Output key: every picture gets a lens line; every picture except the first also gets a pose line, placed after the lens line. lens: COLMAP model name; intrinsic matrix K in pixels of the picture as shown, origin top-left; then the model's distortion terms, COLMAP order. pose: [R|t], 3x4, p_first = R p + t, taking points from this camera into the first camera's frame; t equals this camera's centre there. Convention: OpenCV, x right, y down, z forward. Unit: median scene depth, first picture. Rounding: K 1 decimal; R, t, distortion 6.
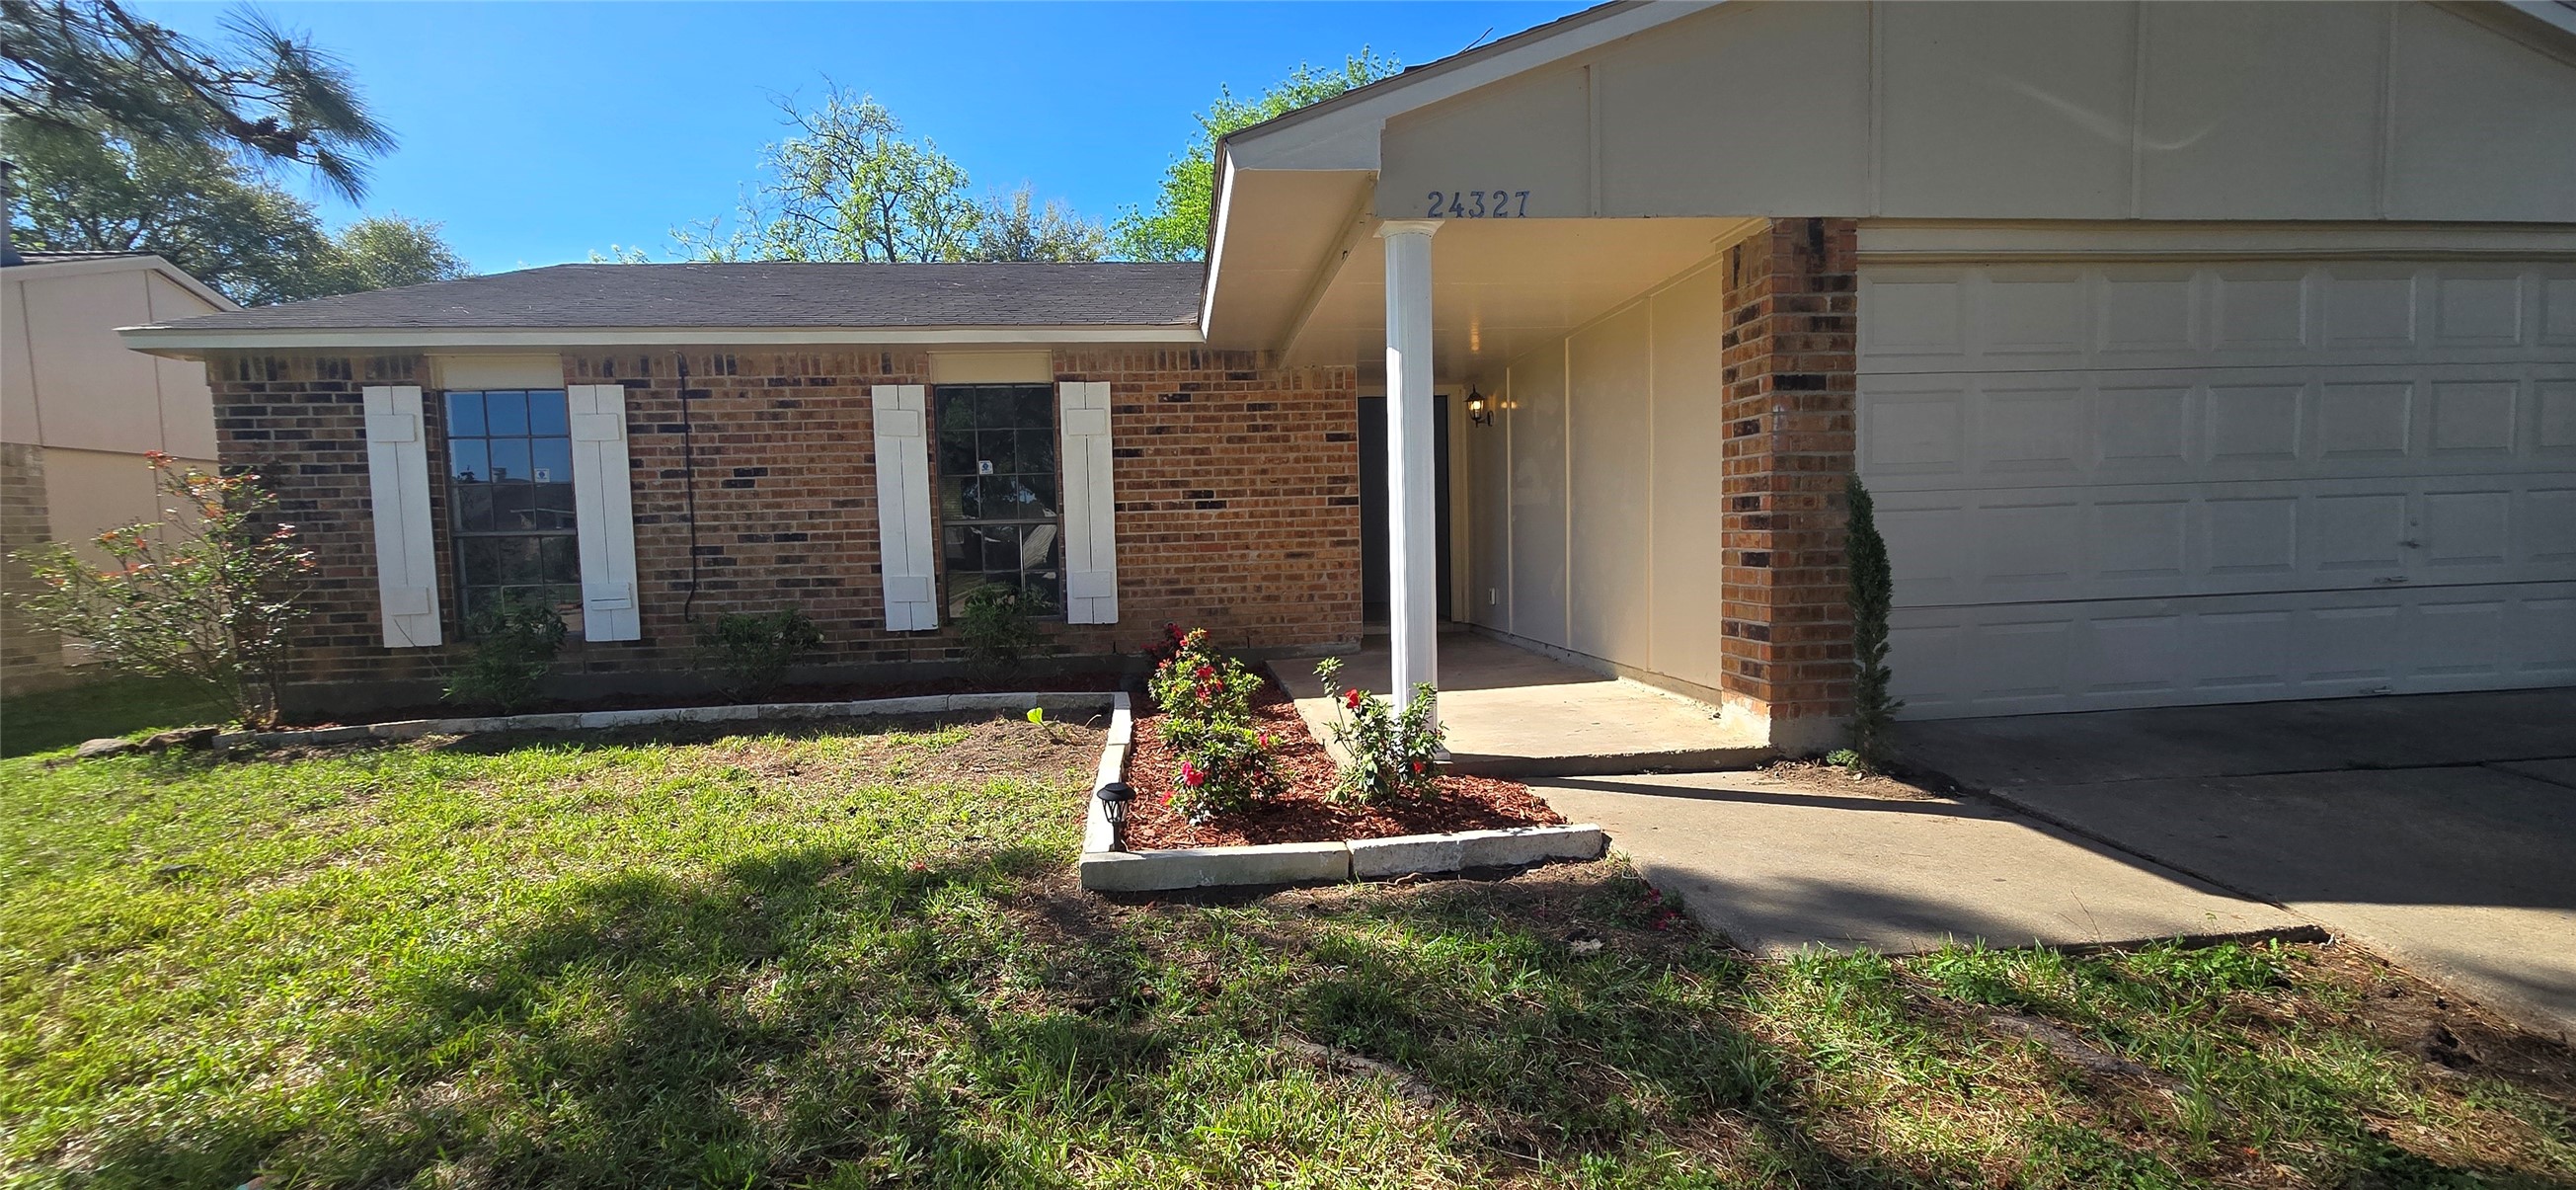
lens RADIAL K [[1061.4, 0, 1280.5], [0, 1061.4, 614.1], [0, 0, 1]] dist [0.001519, 0.000155]
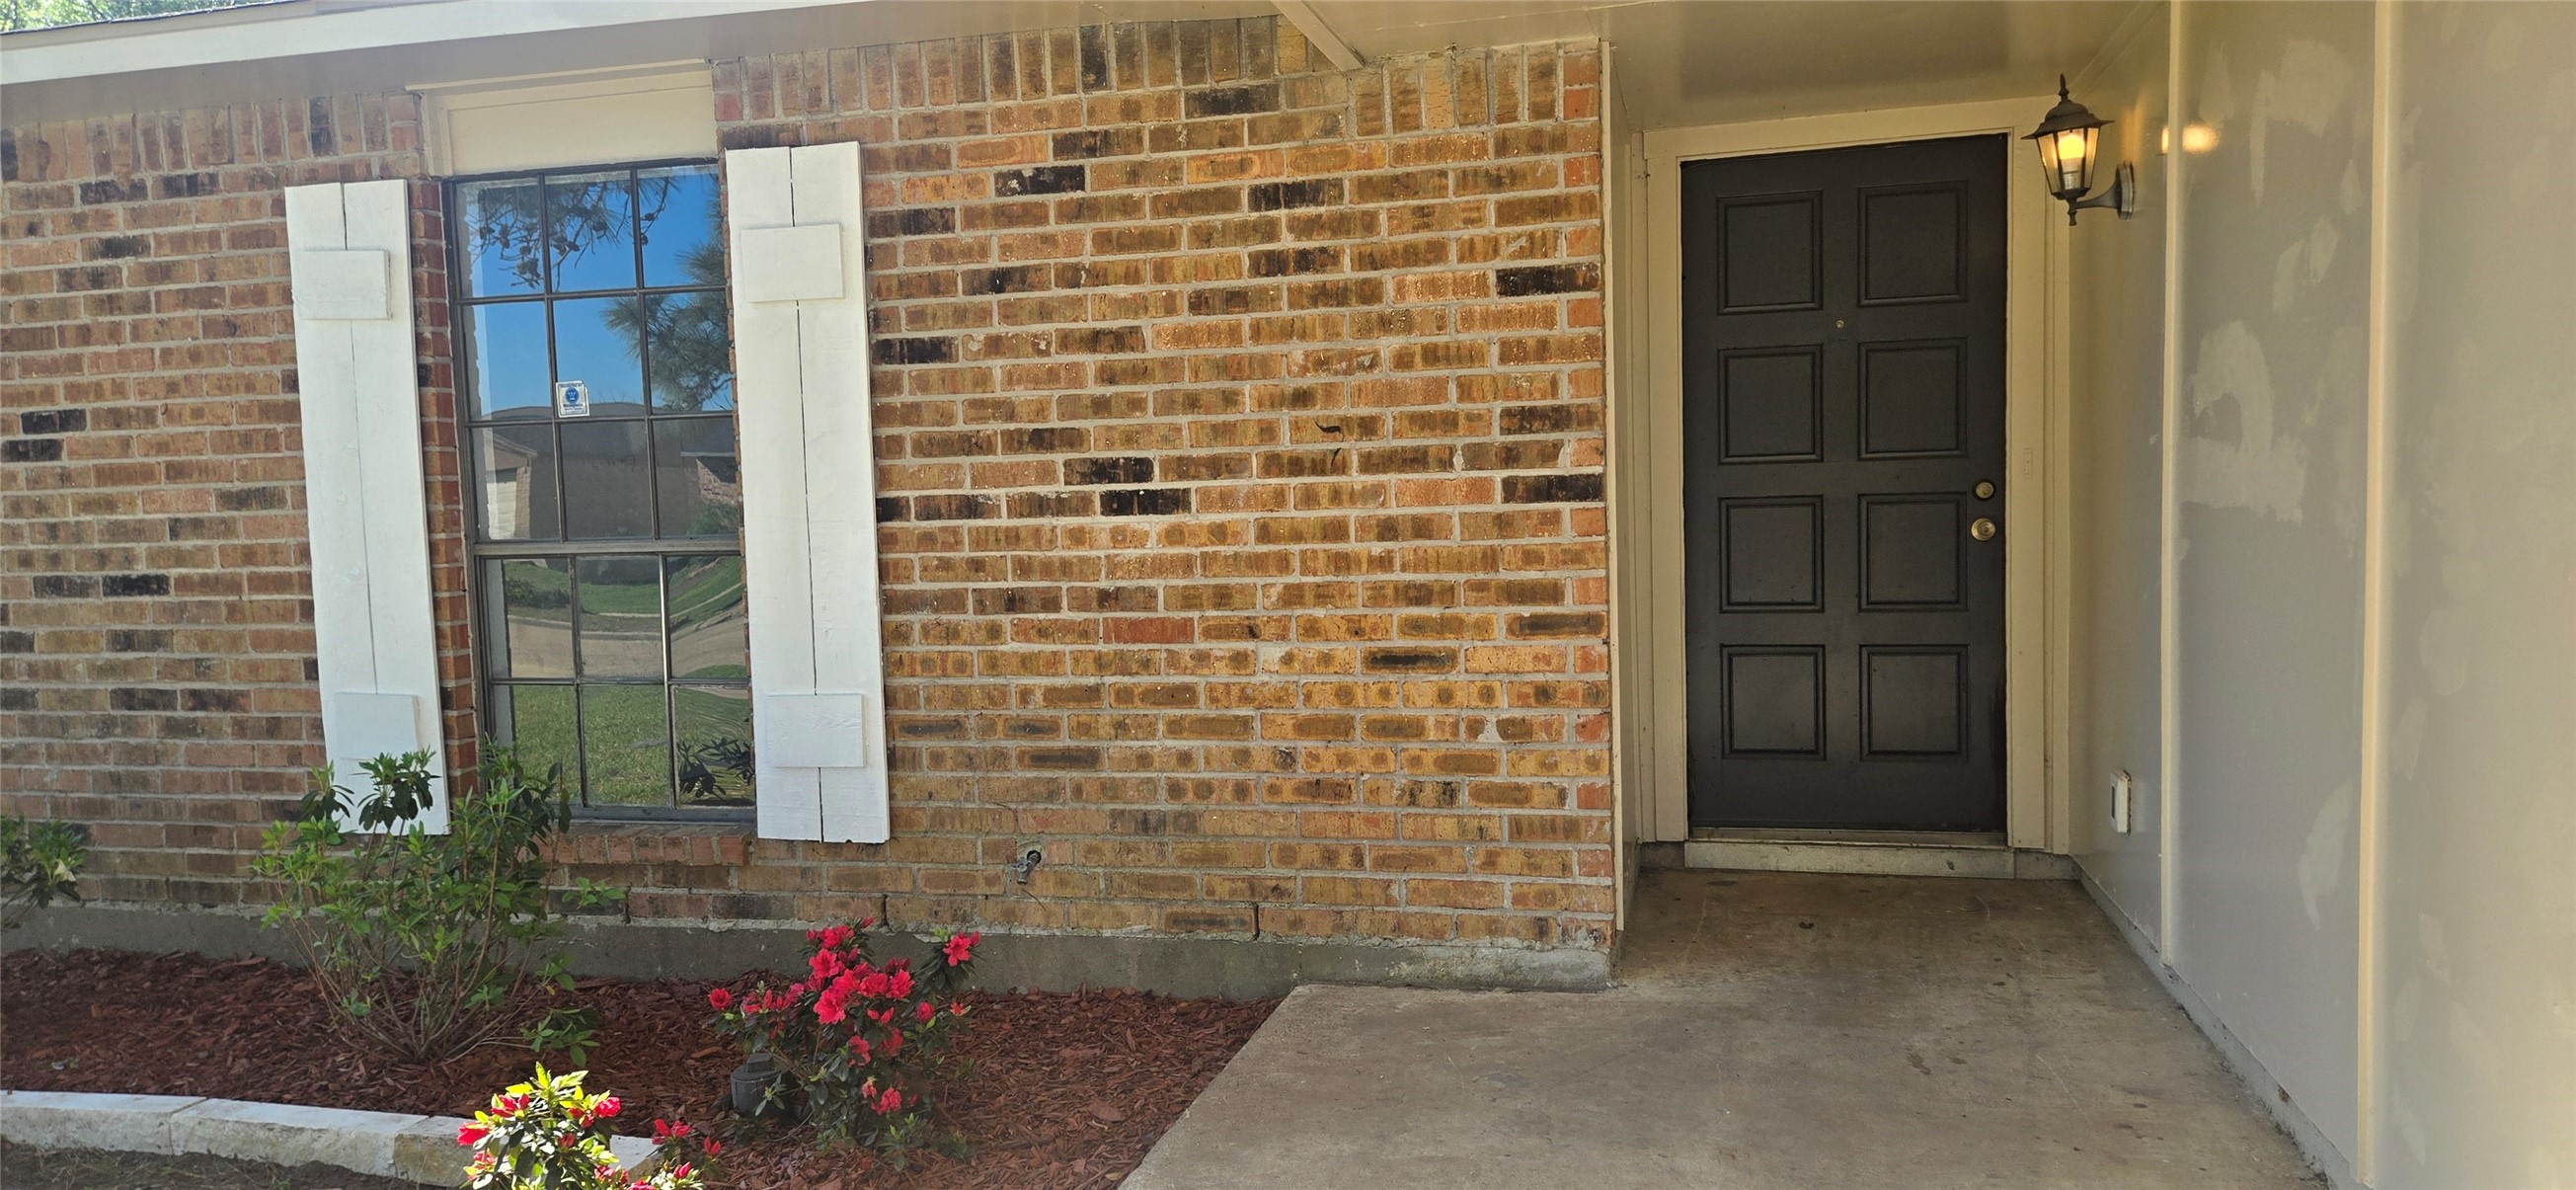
lens RADIAL K [[1702.9, 0, 1301.5], [0, 1702.9, 612.8], [0, 0, 1]] dist [0.096914, -0.096841]
pose [[0.940359, 0.023674, -0.339359, 0.163489], [-0.021454, 0.999717, 0.010292, -0.075940], [0.339506, -0.002397, 0.940601, 0.523939]]
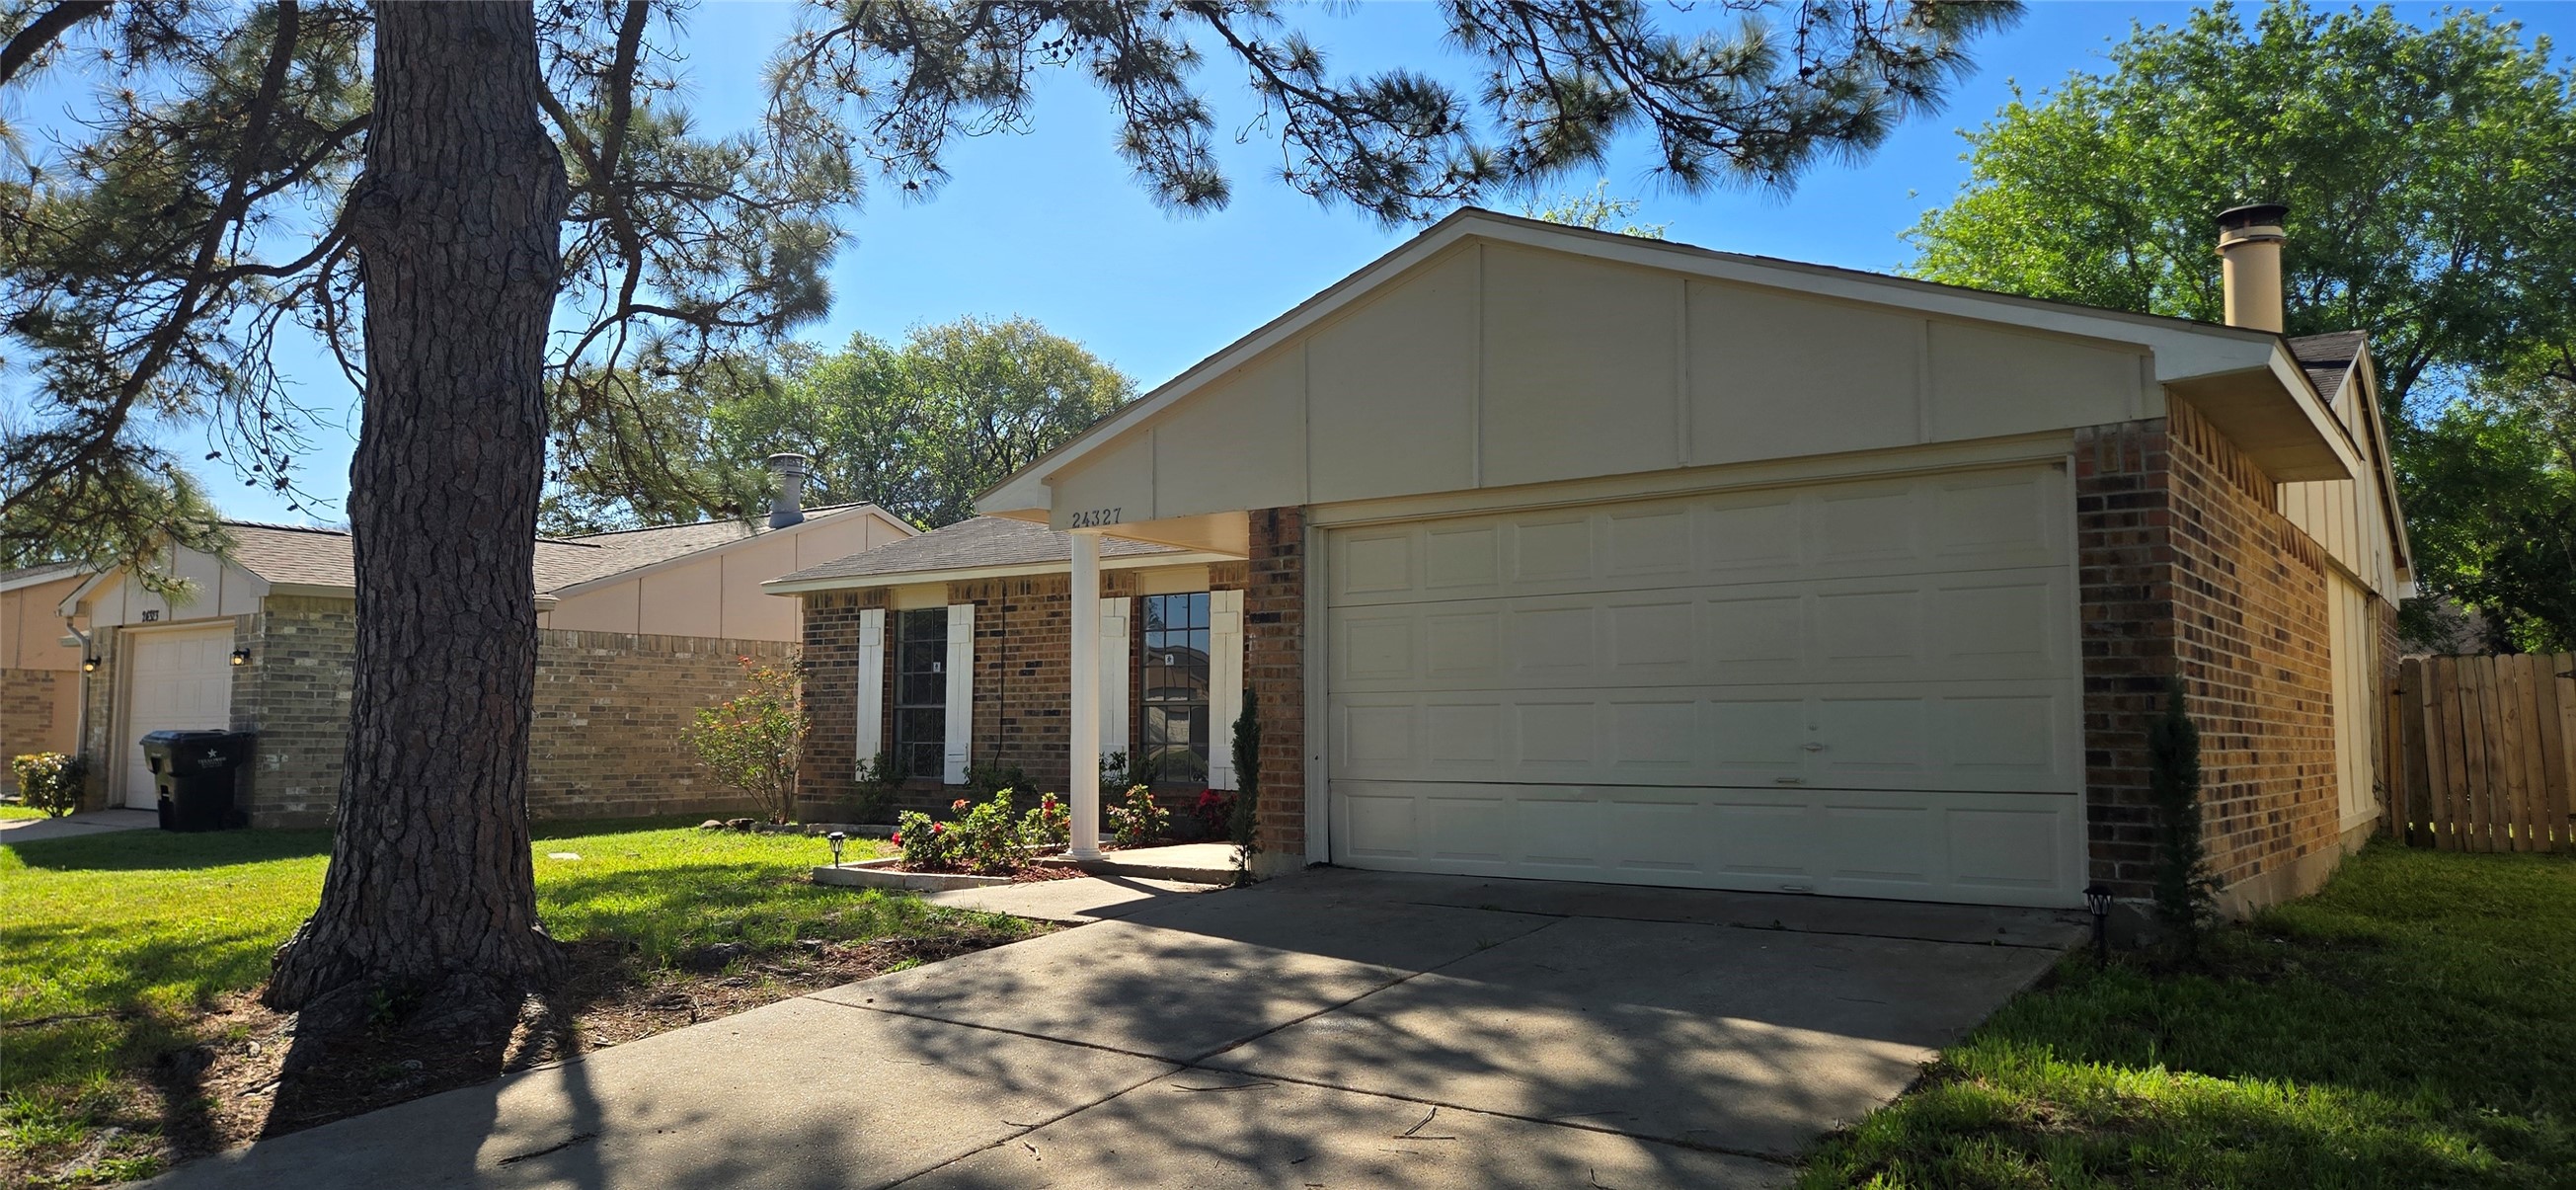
lens RADIAL K [[1702.9, 0, 1301.5], [0, 1702.9, 612.8], [0, 0, 1]] dist [0.096914, -0.096841]
pose [[0.752232, -0.019161, -0.658620, 1.162008], [-0.070349, 0.991528, -0.109195, 0.014945], [0.655132, 0.128473, 0.744511, -0.398328]]
